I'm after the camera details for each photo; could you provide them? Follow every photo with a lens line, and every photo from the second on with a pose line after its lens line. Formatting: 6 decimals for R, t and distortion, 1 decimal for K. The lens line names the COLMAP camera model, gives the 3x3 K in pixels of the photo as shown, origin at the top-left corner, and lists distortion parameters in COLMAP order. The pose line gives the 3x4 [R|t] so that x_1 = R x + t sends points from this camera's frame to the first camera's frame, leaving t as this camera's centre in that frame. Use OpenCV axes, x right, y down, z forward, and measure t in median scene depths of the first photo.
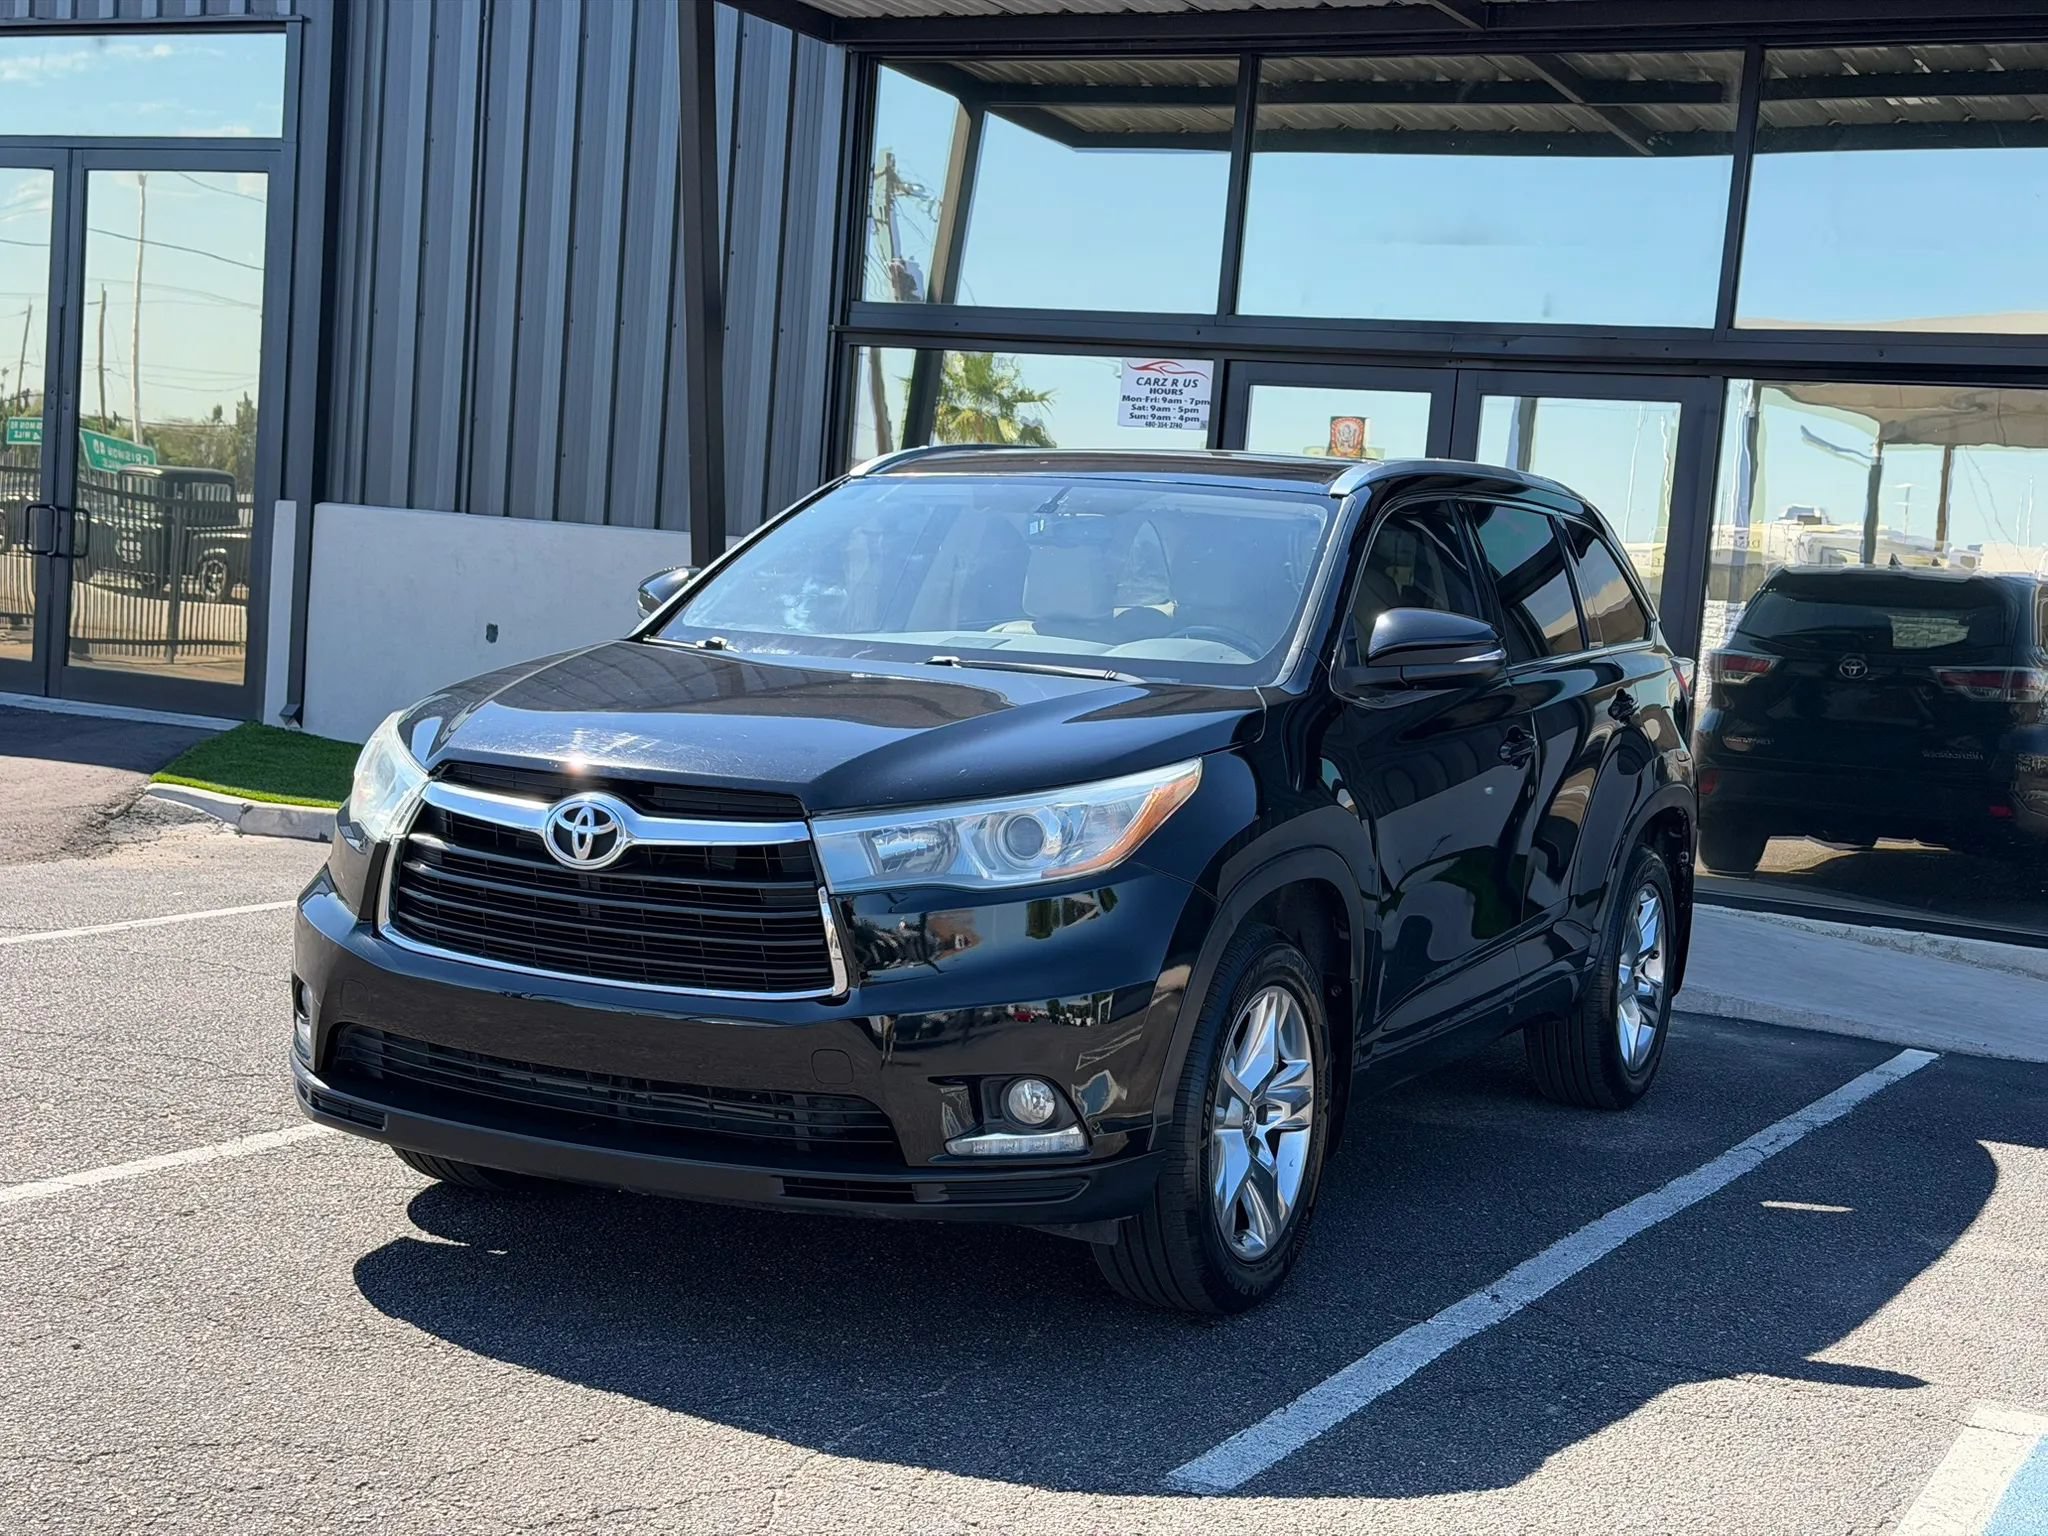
lens RADIAL K [[2906.7, 0, 1041.2], [0, 2906.7, 830.9], [0, 0, 1]] dist [0.131237, 0.000000]
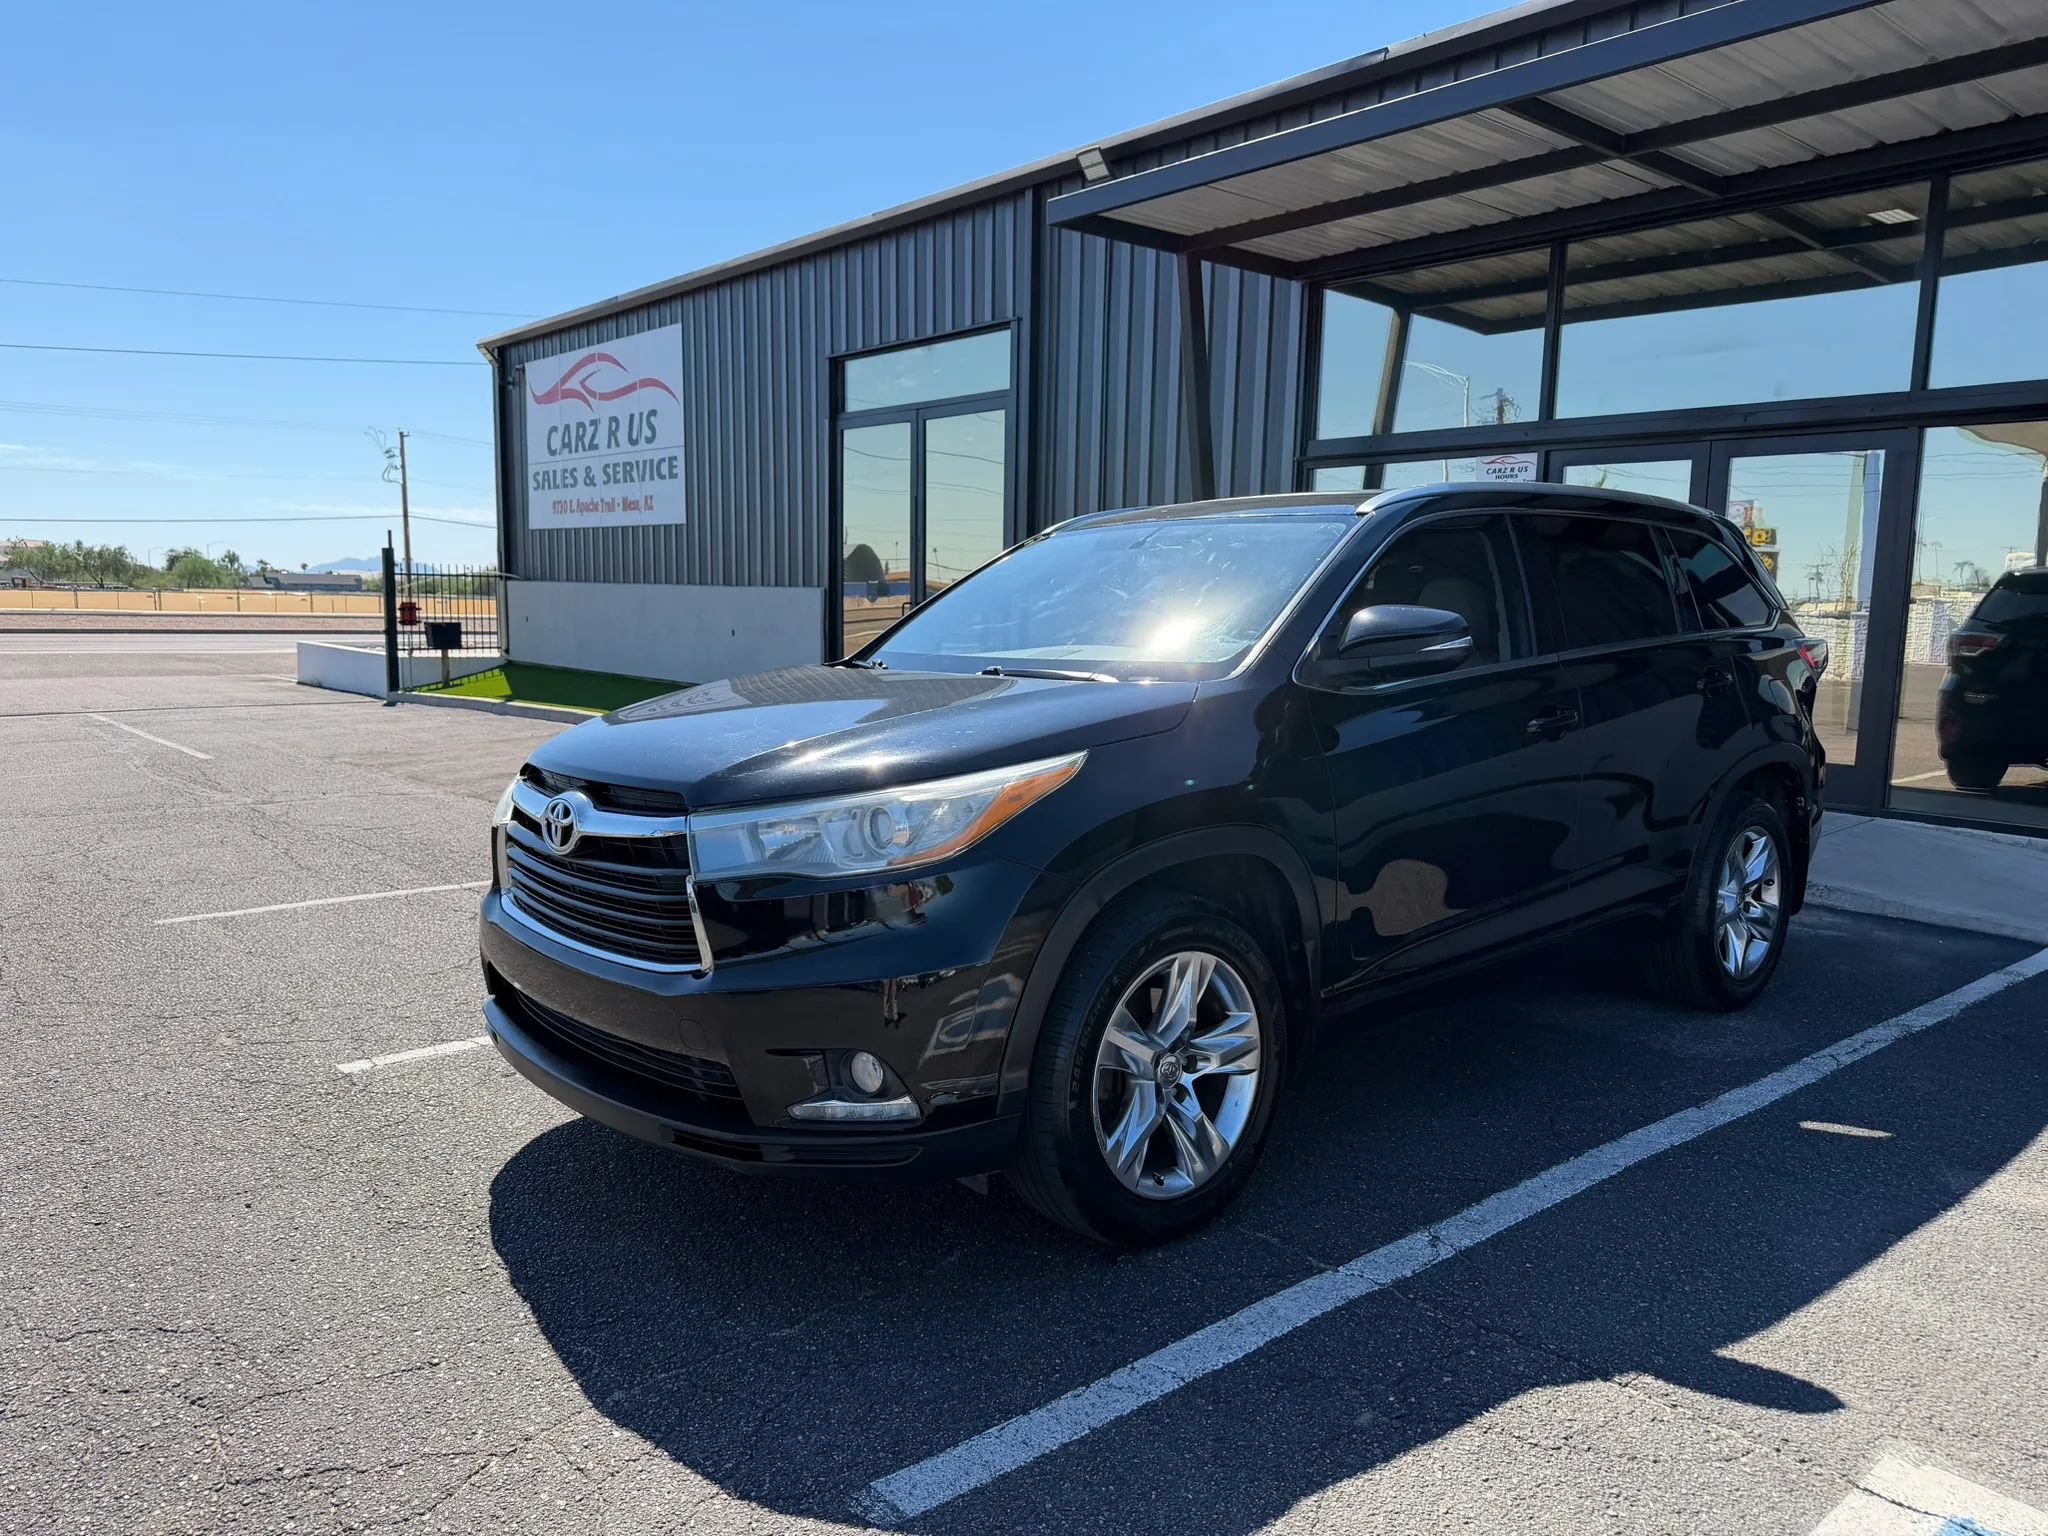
lens RADIAL K [[1476.4, 0, 1039.0], [0, 1476.4, 773.9], [0, 0, 1]] dist [0.040220, -0.043510]
pose [[0.926615, -0.014447, -0.375734, 0.216404], [0.018766, 0.999793, 0.007837, -0.017782], [0.375543, -0.014313, 0.926694, 0.417554]]
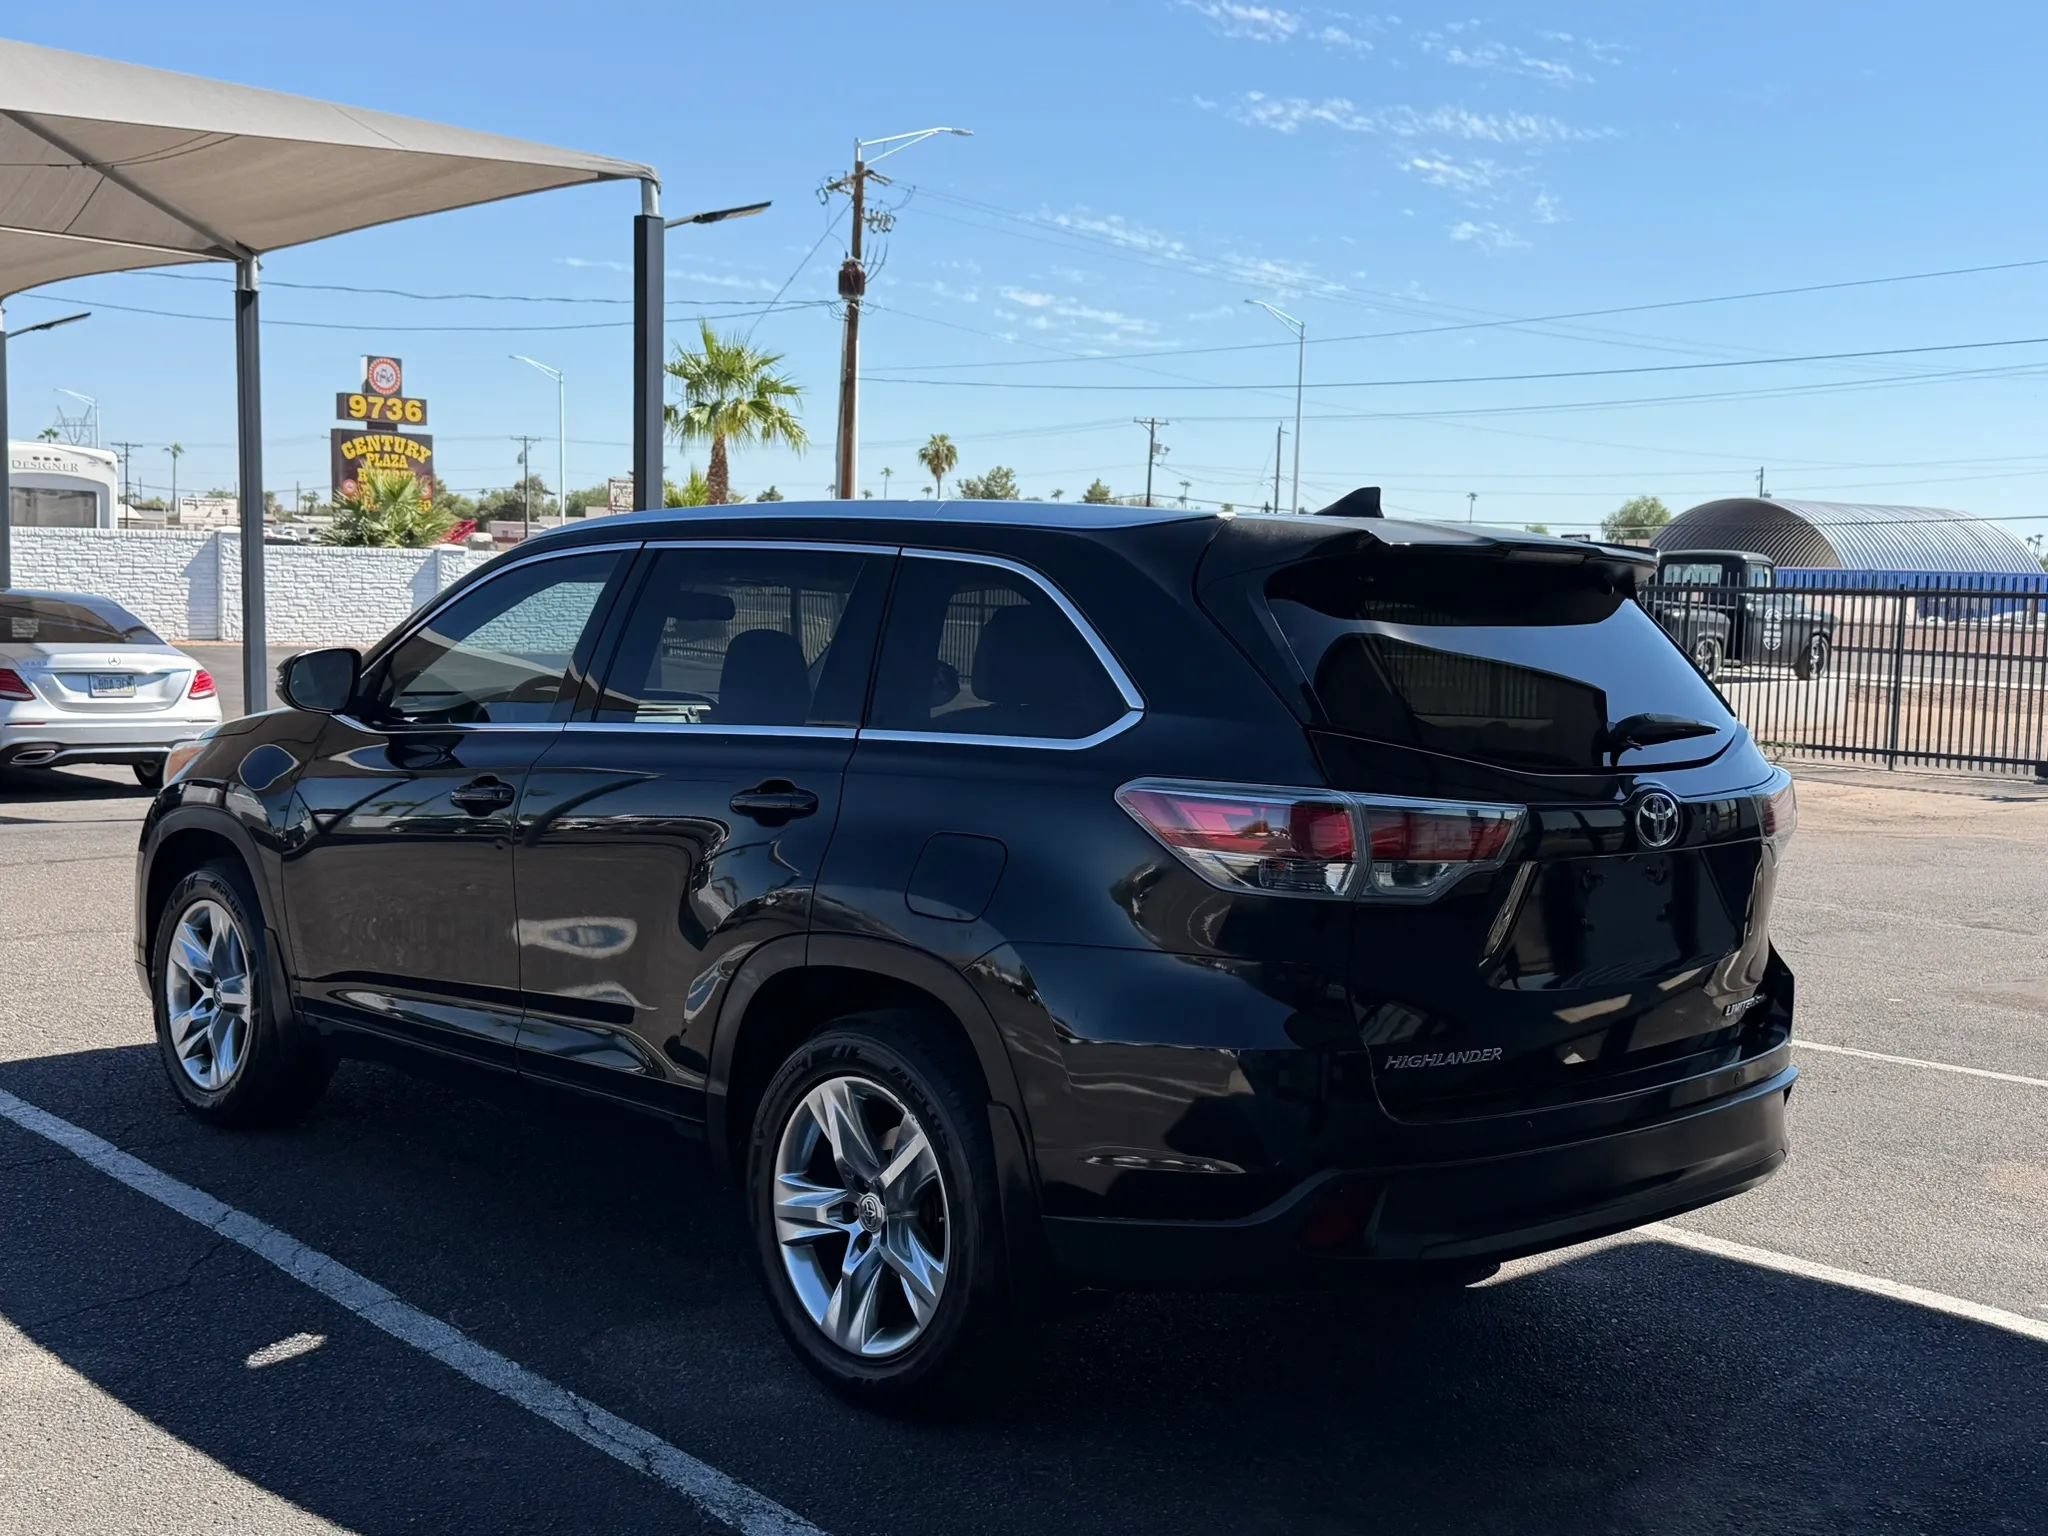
lens RADIAL K [[2336.8, 0, 1017.7], [0, 2336.8, 783.3], [0, 0, 1]] dist [0.064018, 0.000000]
pose [[-0.364853, 0.004248, -0.931055, 0.923543], [-0.135749, 0.989061, 0.057709, -0.114537], [0.921116, 0.147445, -0.360285, 1.606892]]
